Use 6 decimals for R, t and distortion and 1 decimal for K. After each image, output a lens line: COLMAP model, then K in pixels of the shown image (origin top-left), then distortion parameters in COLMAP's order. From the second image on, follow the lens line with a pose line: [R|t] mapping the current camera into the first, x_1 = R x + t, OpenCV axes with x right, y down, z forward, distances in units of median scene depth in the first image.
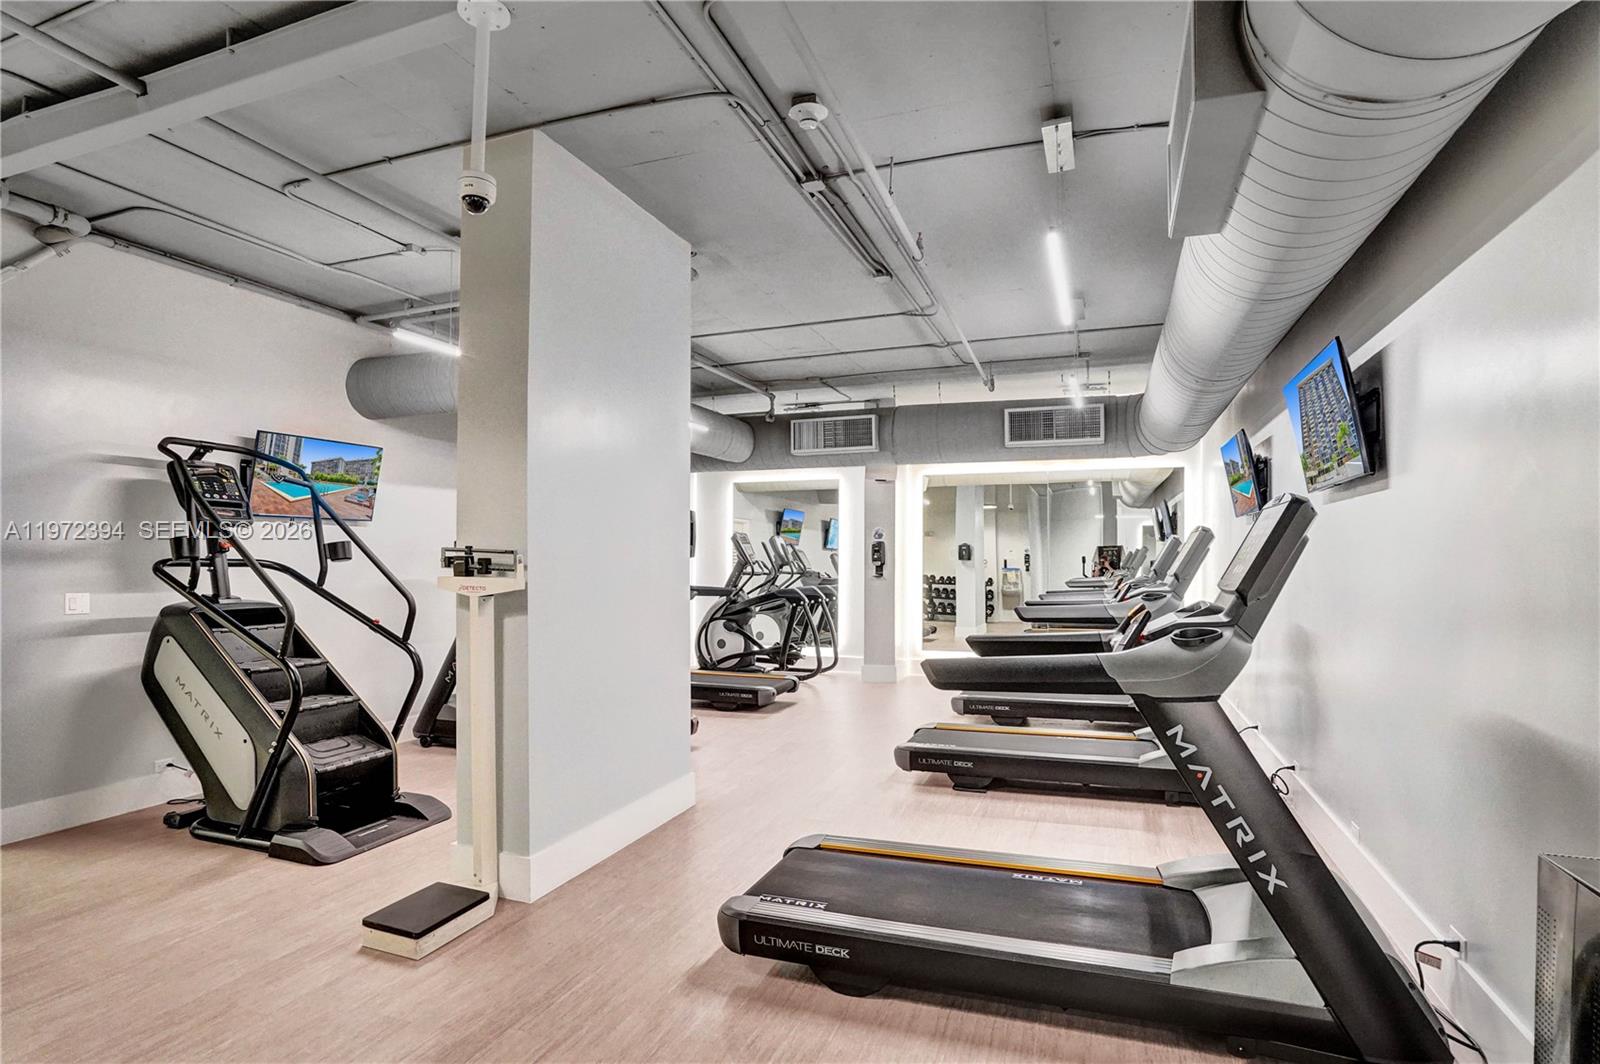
lens RADIAL K [[816.8, 0, 802.1], [0, 816.8, 546.1], [0, 0, 1]] dist [-0.026587, -0.000012]
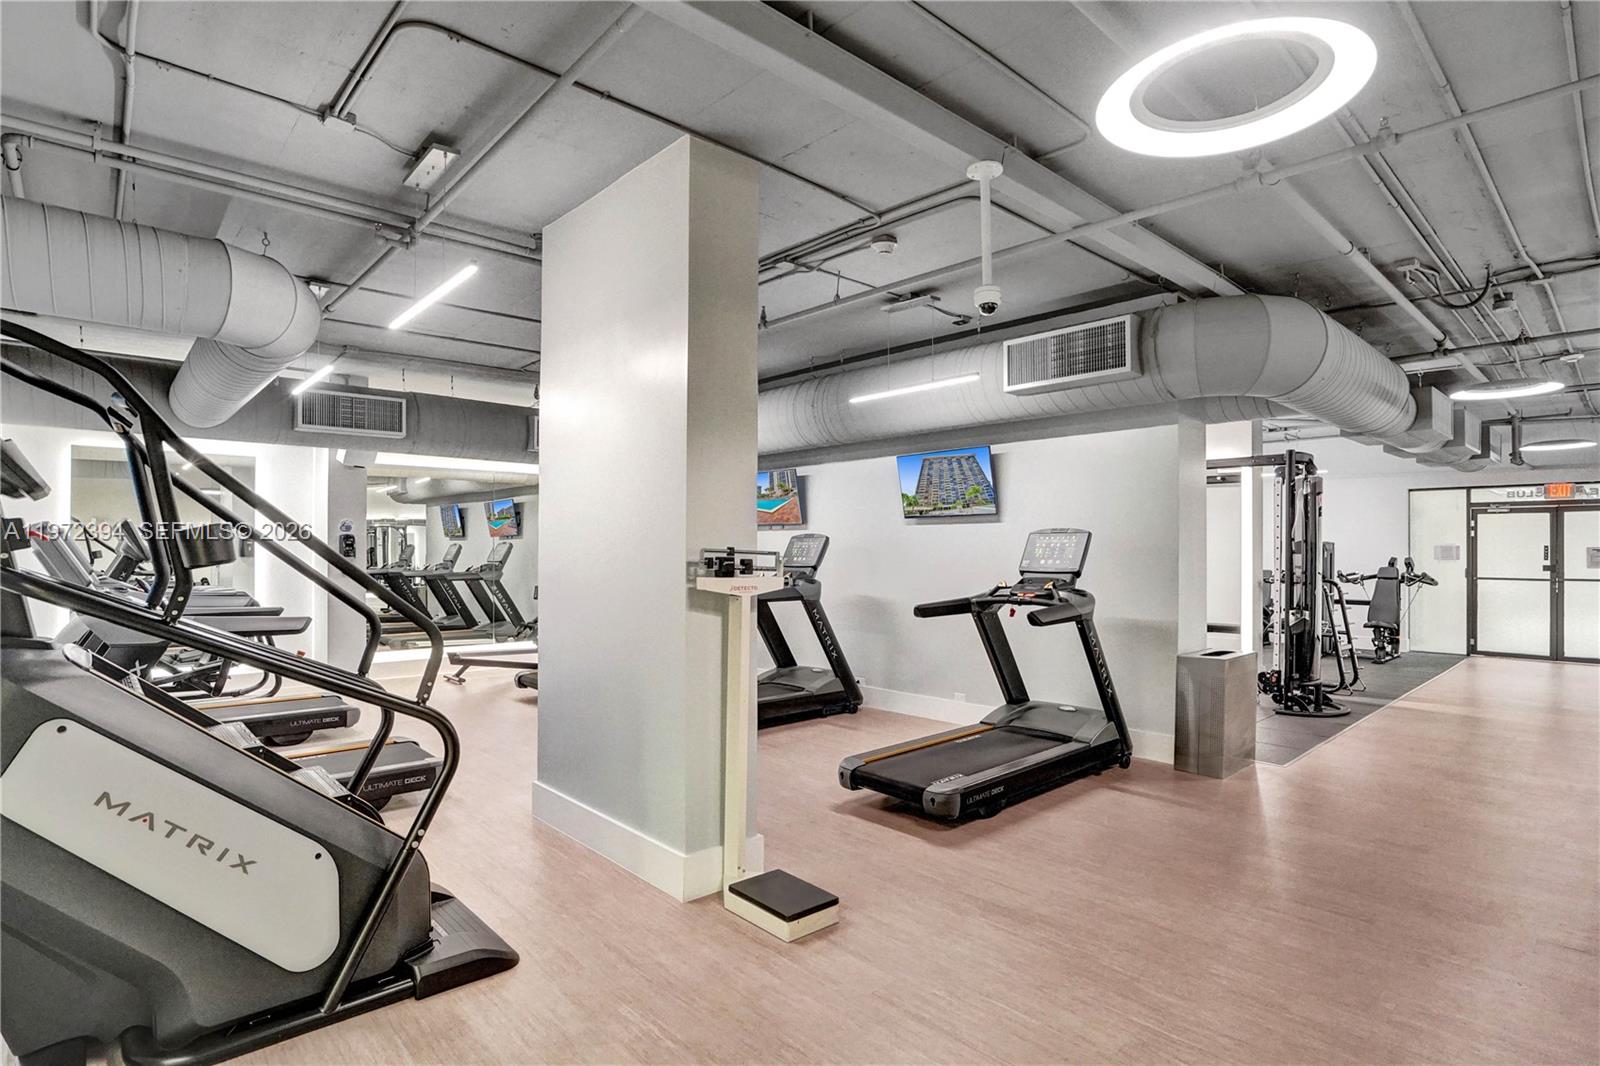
lens RADIAL K [[808.9, 0, 800.0], [0, 808.9, 533.0], [0, 0, 1]] dist [-0.029937, -0.000120]
pose [[0.460959, 0.020199, 0.887192, -1.274254], [-0.014479, 0.999779, -0.015240, -0.003756], [-0.887303, -0.005821, 0.461150, 0.459368]]
